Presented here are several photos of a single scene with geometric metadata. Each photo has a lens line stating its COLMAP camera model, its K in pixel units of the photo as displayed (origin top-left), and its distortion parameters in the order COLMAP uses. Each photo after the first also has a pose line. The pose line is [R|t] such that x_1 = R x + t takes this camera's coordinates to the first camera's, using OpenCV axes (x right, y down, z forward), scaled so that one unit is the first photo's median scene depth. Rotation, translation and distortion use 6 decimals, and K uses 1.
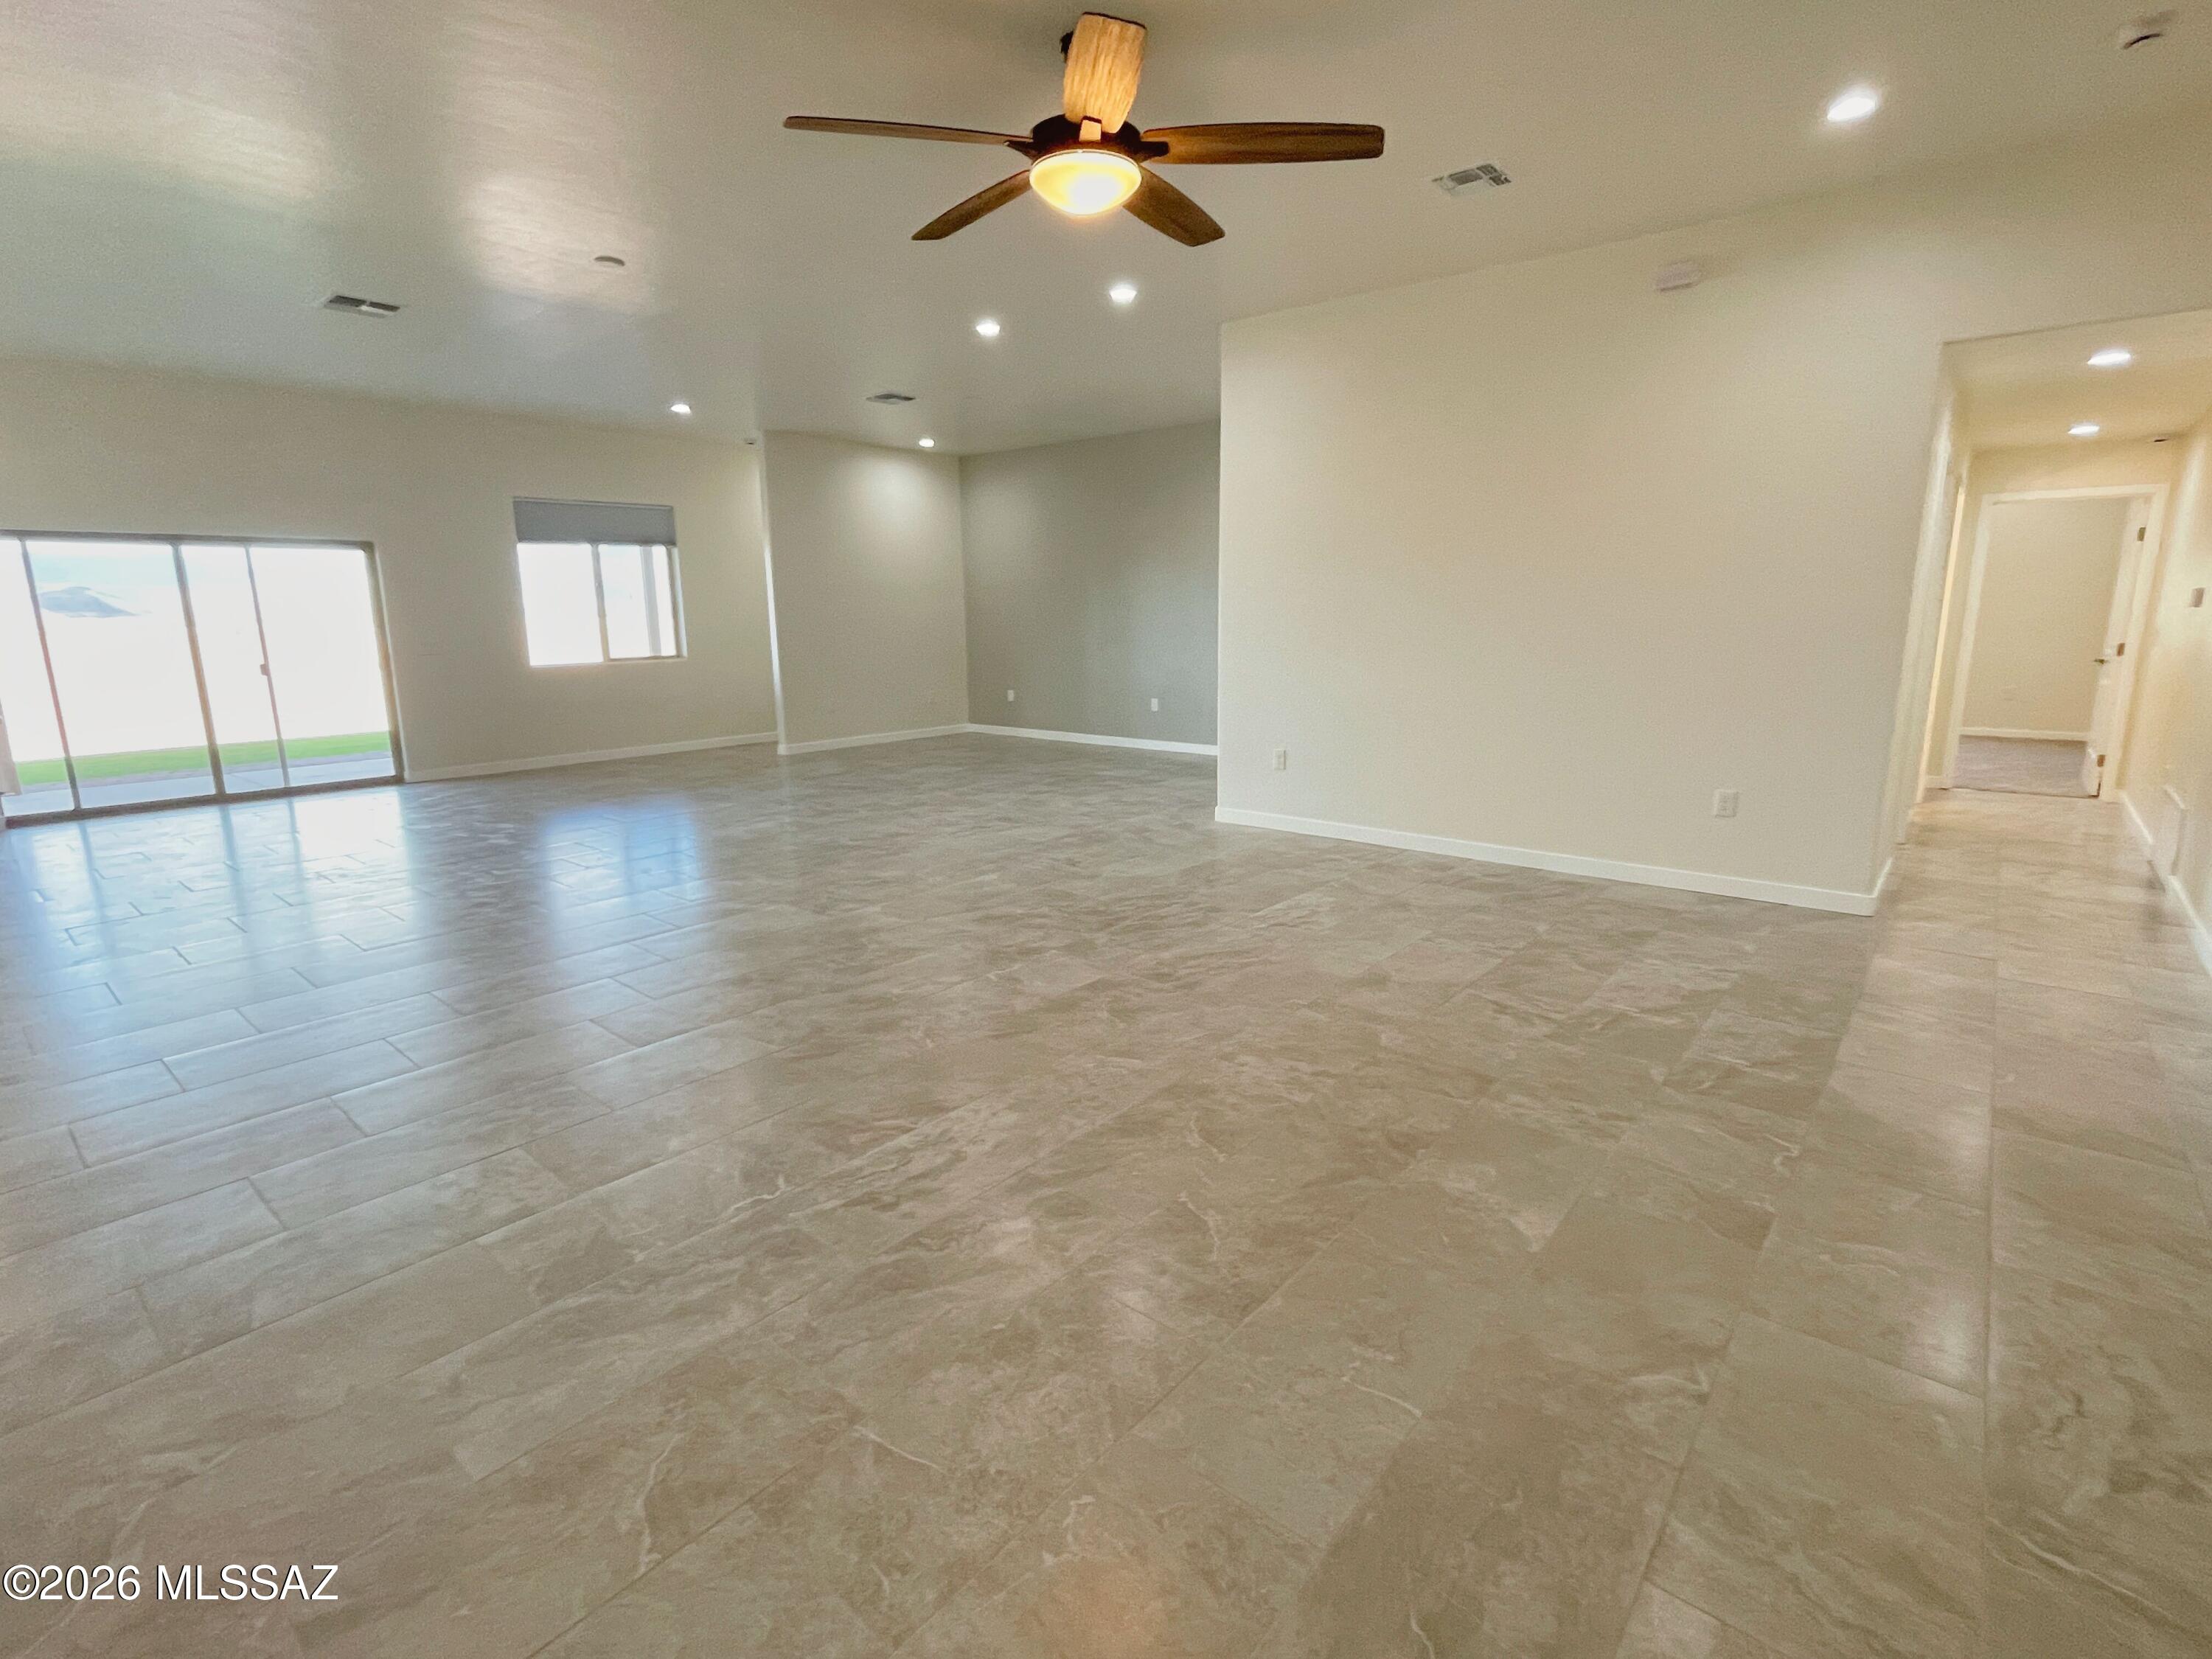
lens RADIAL K [[1049.4, 0, 1103.0], [0, 1049.4, 814.1], [0, 0, 1]] dist [-0.003439, 0.000511]
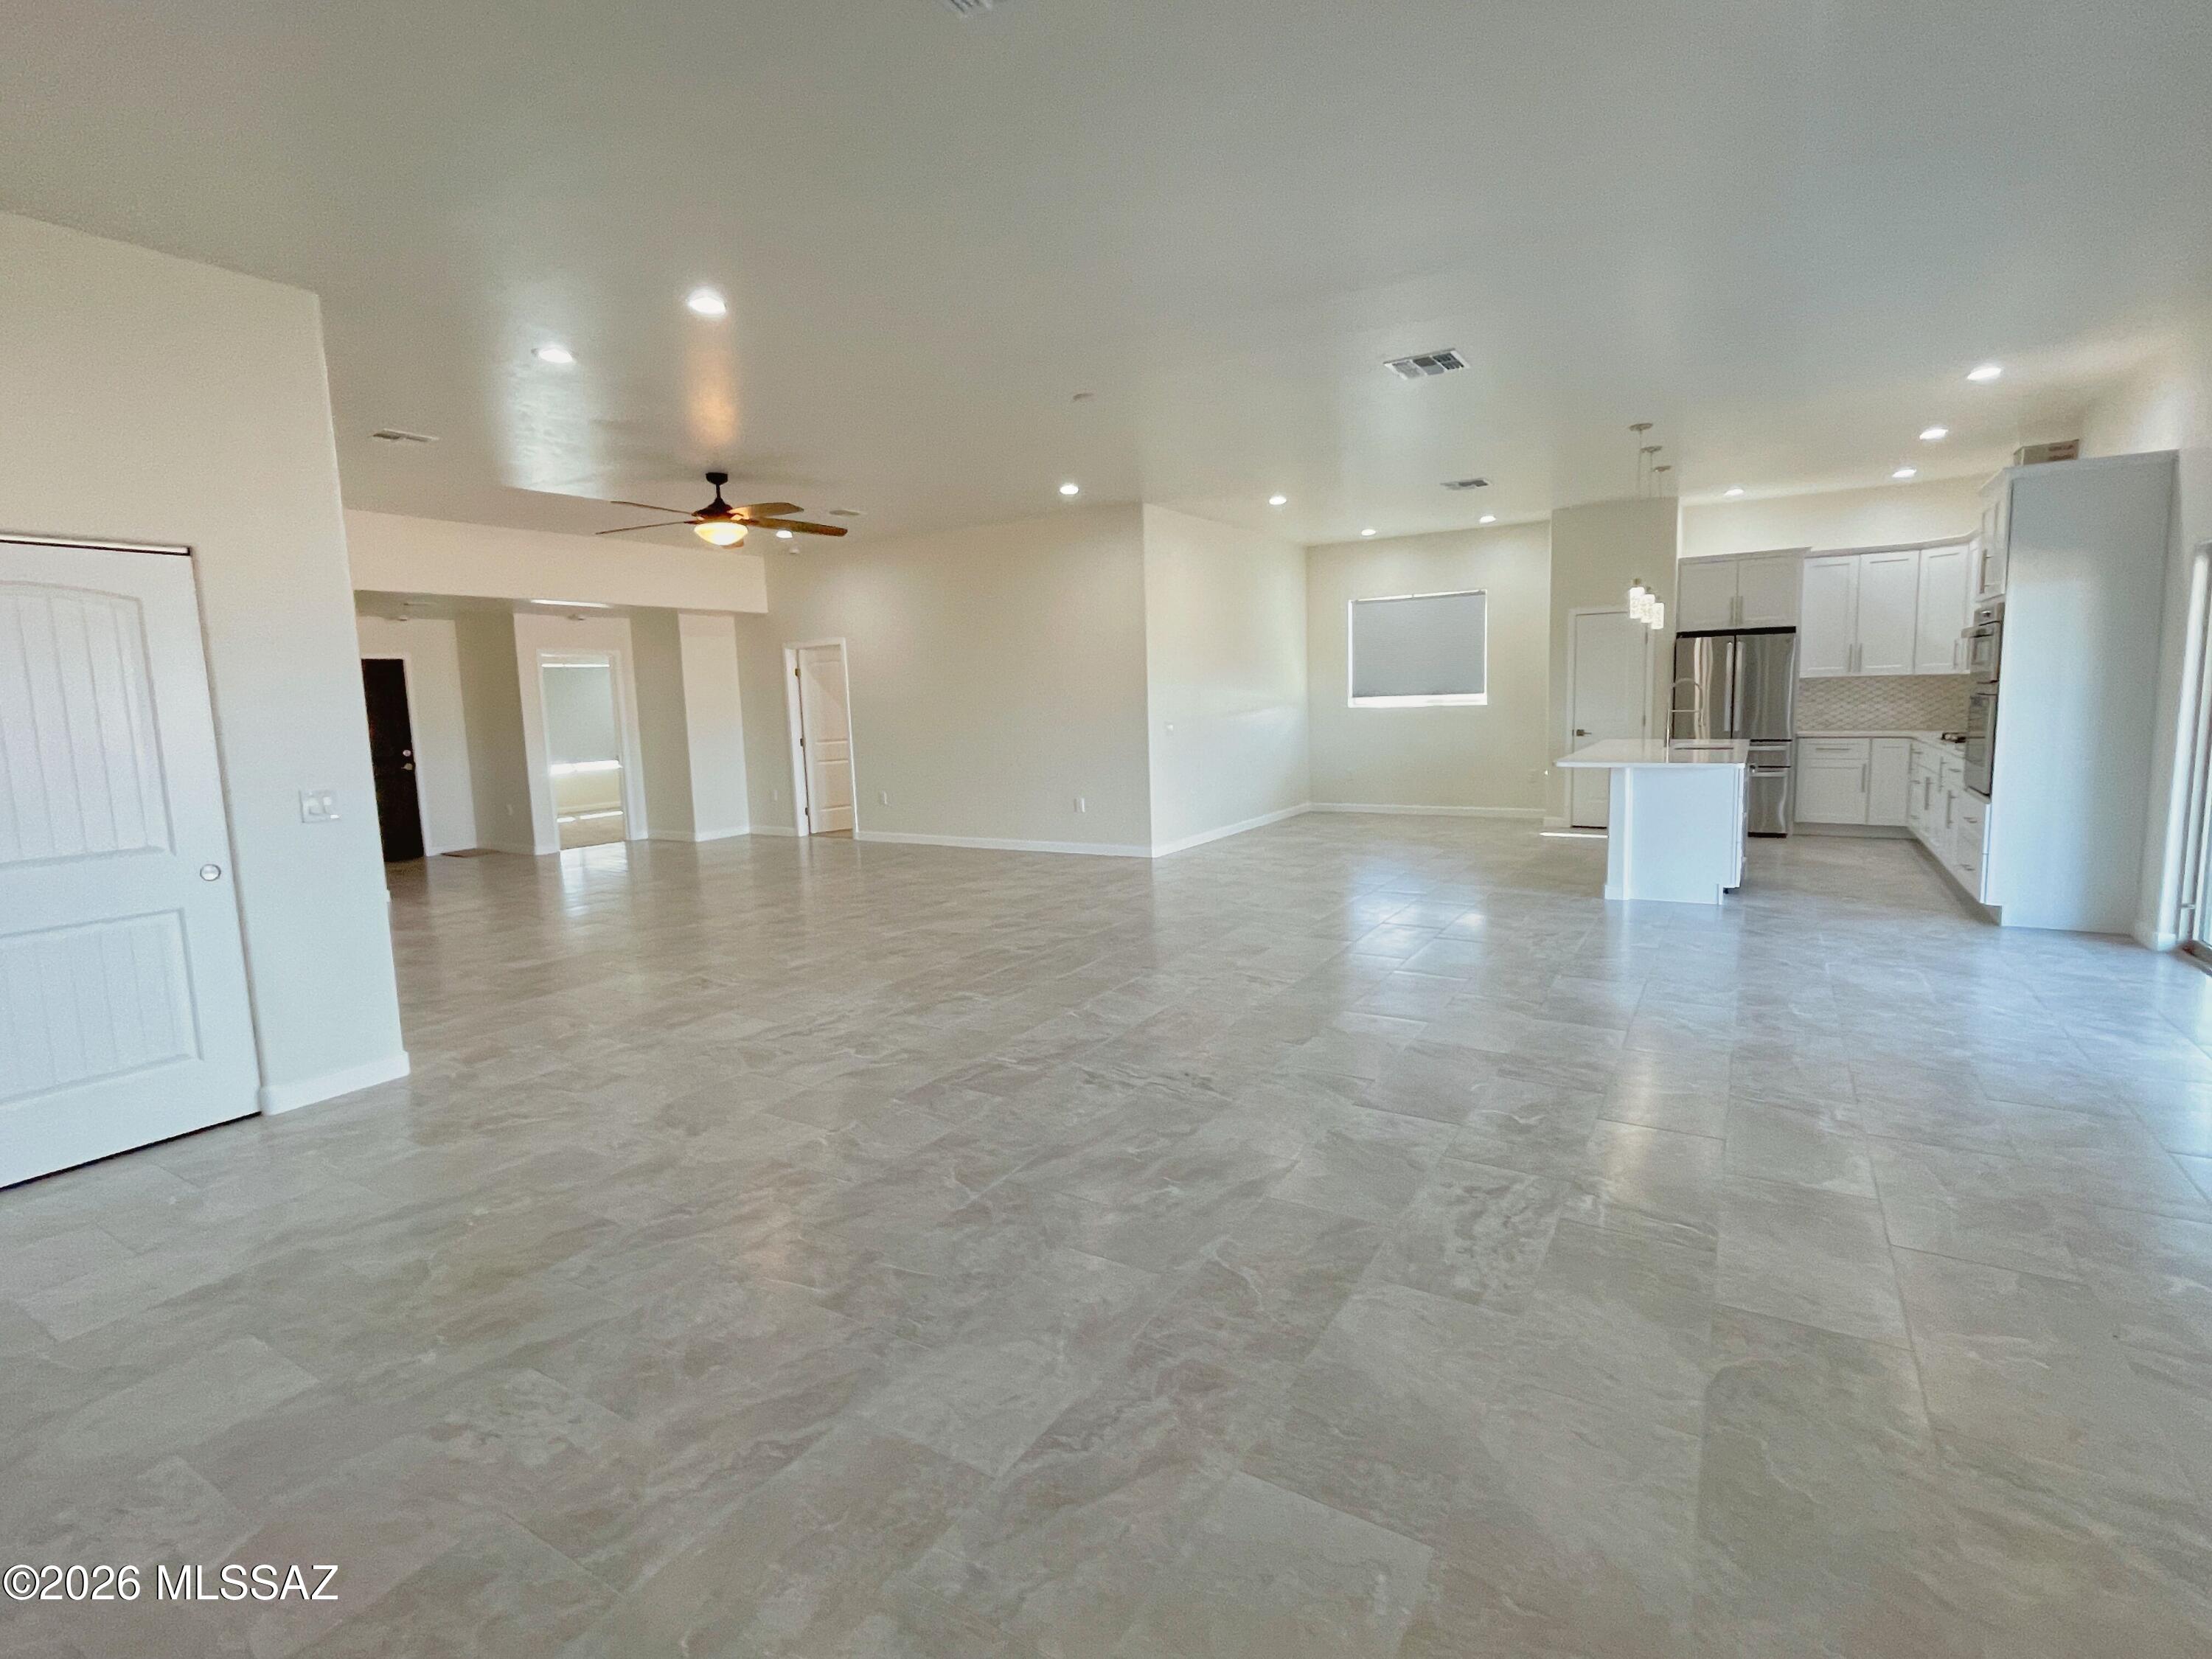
lens RADIAL K [[1047.4, 0, 1113.3], [0, 1047.4, 813.4], [0, 0, 1]] dist [0.000827, 0.000278]
pose [[-0.986871, 0.061630, -0.149291, -0.184867], [0.013711, 0.952966, 0.302768, -0.269536], [0.160928, 0.296746, -0.941299, 1.339323]]
